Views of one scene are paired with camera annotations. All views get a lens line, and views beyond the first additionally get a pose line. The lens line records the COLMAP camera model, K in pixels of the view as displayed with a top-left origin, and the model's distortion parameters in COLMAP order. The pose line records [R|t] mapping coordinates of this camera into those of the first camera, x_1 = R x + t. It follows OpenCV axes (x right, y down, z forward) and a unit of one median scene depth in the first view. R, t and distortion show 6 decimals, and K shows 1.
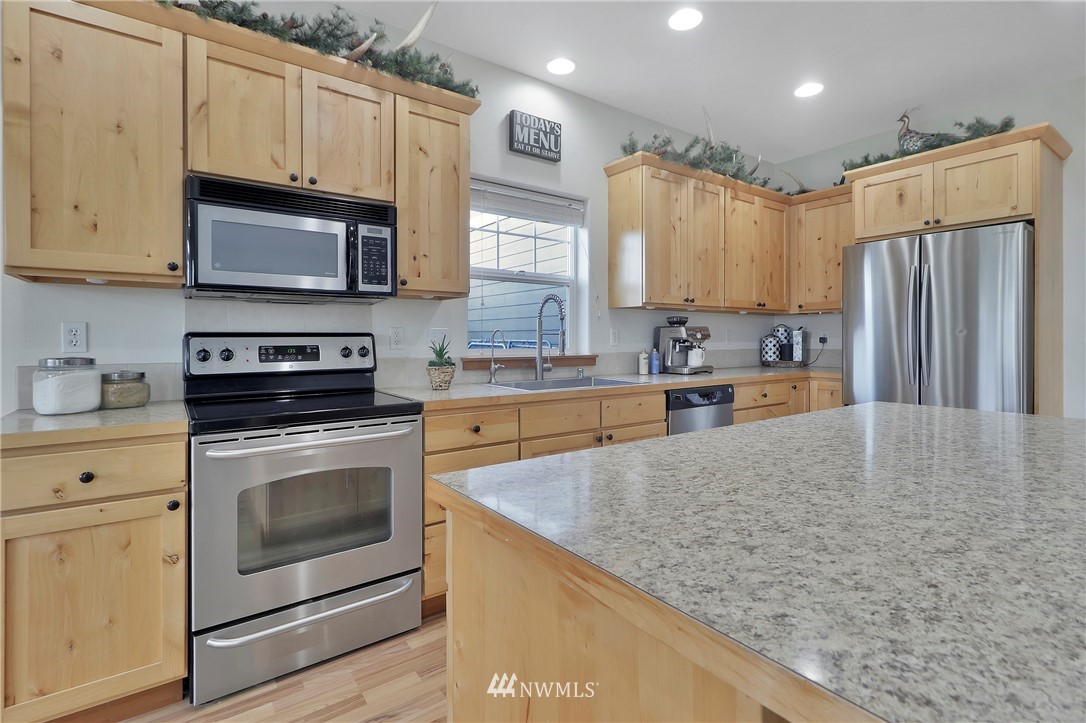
lens RADIAL K [[509.1, 0, 543.0], [0, 509.1, 338.2], [0, 0, 1]] dist [0.001391, 0.000294]
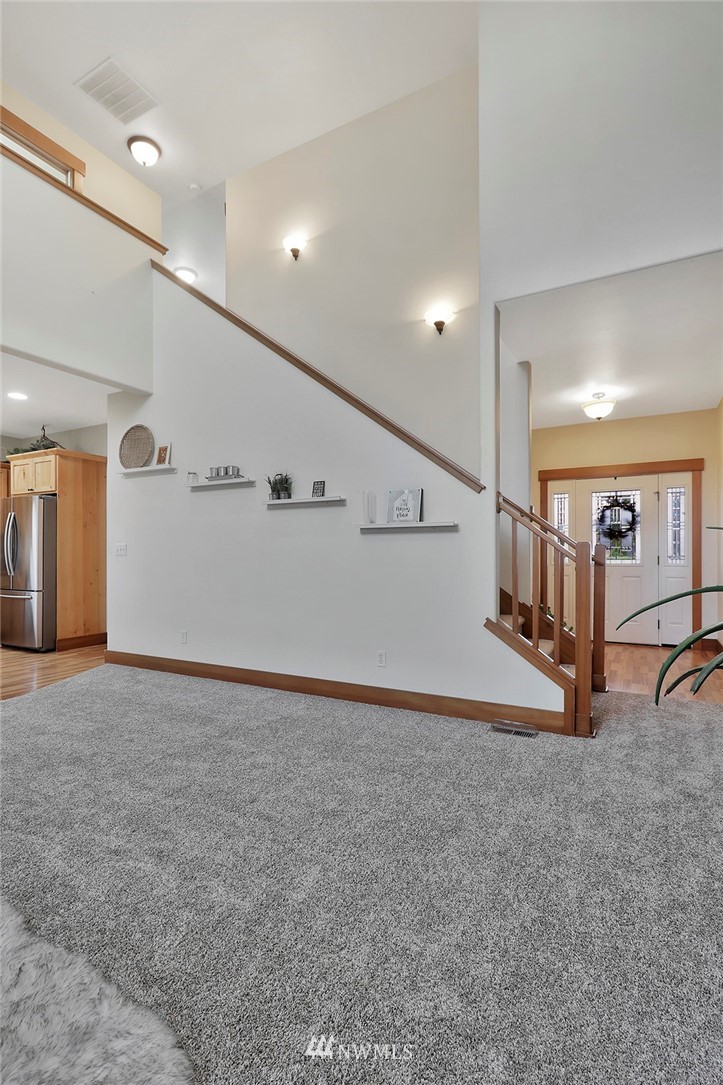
lens RADIAL K [[511.7, 0, 366.8], [0, 511.7, 552.2], [0, 0, 1]] dist [0.000626, -0.000161]
pose [[0.900619, -0.001226, 0.434608, 1.092499], [0.001741, 0.999998, -0.000787, 0.010111], [-0.434606, 0.001465, 0.900619, -1.304597]]
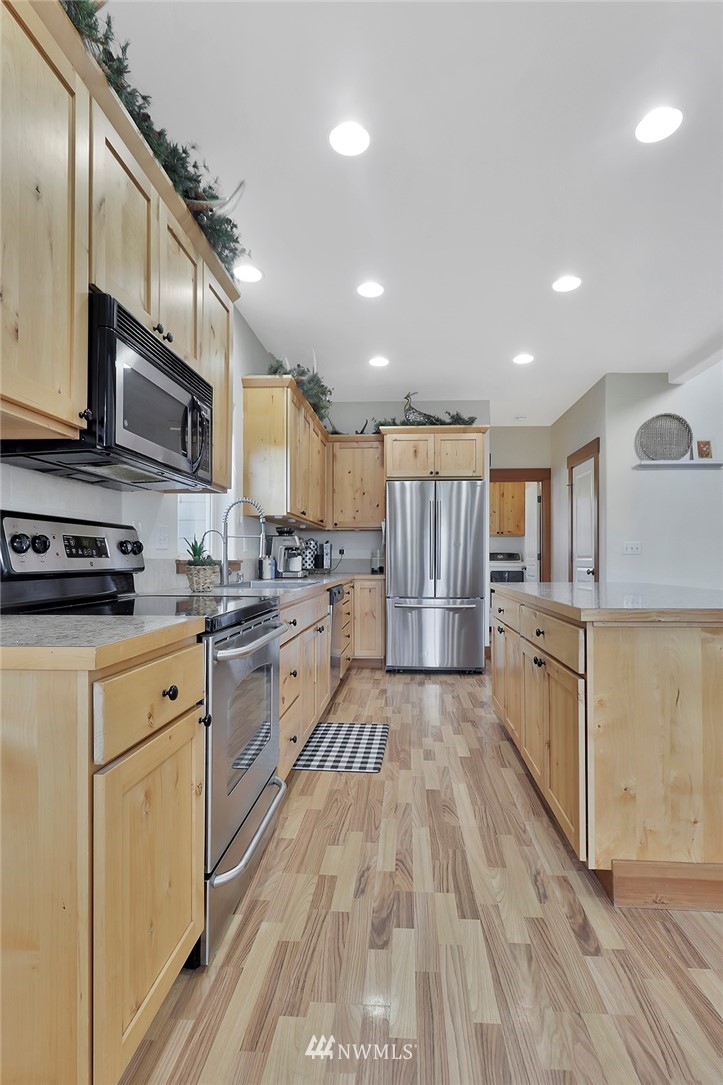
lens RADIAL K [[534.9, 0, 368.4], [0, 534.9, 556.6], [0, 0, 1]] dist [-0.000490, 0.000001]
pose [[0.642845, 0.006712, 0.765967, -0.602151], [-0.001541, 0.999971, -0.007469, 0.035995], [-0.765995, 0.003621, 0.642837, 0.126688]]
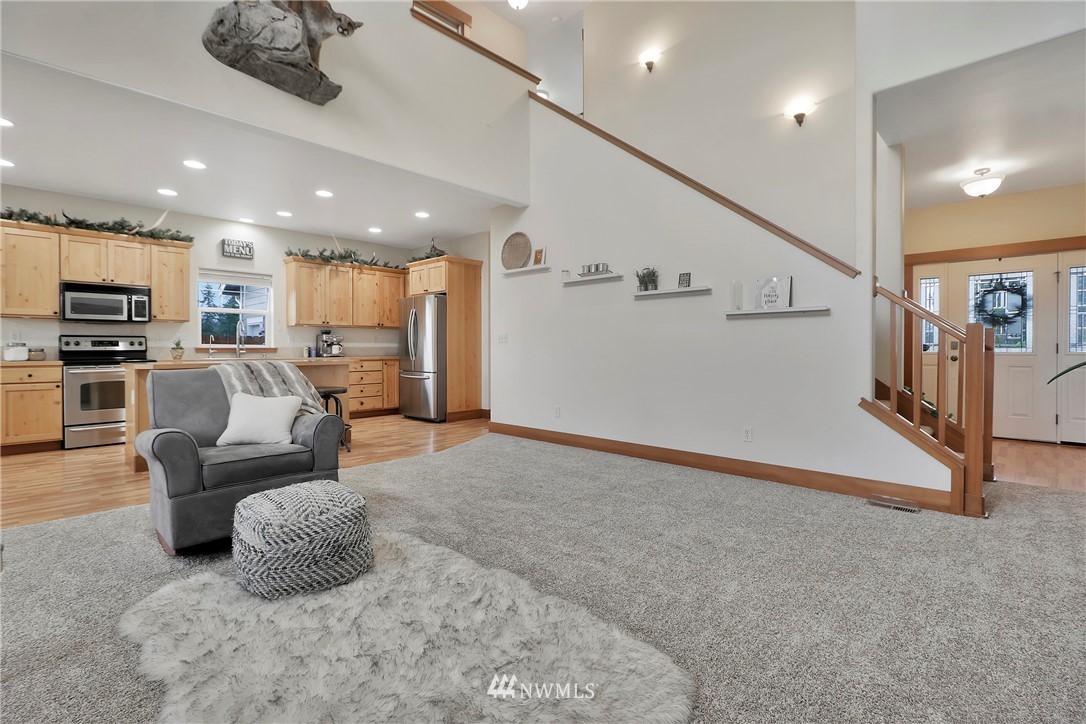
lens RADIAL K [[499.5, 0, 544.6], [0, 499.5, 351.8], [0, 0, 1]] dist [-0.000402, -0.000231]
pose [[0.983371, -0.001477, 0.181603, 0.906501], [0.000229, 0.999976, 0.006895, 0.039587], [-0.181609, -0.006739, 0.983348, -1.392940]]
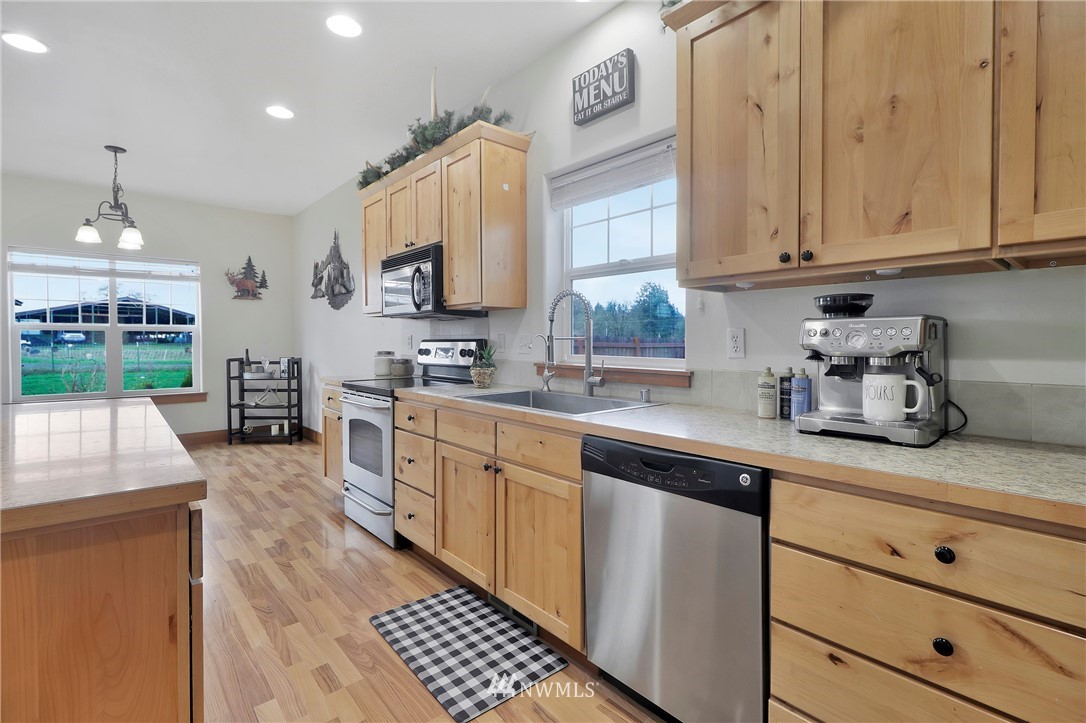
lens RADIAL K [[499.5, 0, 544.6], [0, 499.5, 351.3], [0, 0, 1]] dist [-0.000402, -0.000231]
pose [[0.096659, 0.020035, -0.995116, 0.756830], [-0.001952, 0.999799, 0.019940, -0.004103], [0.995316, 0.000015, 0.096679, 0.836032]]
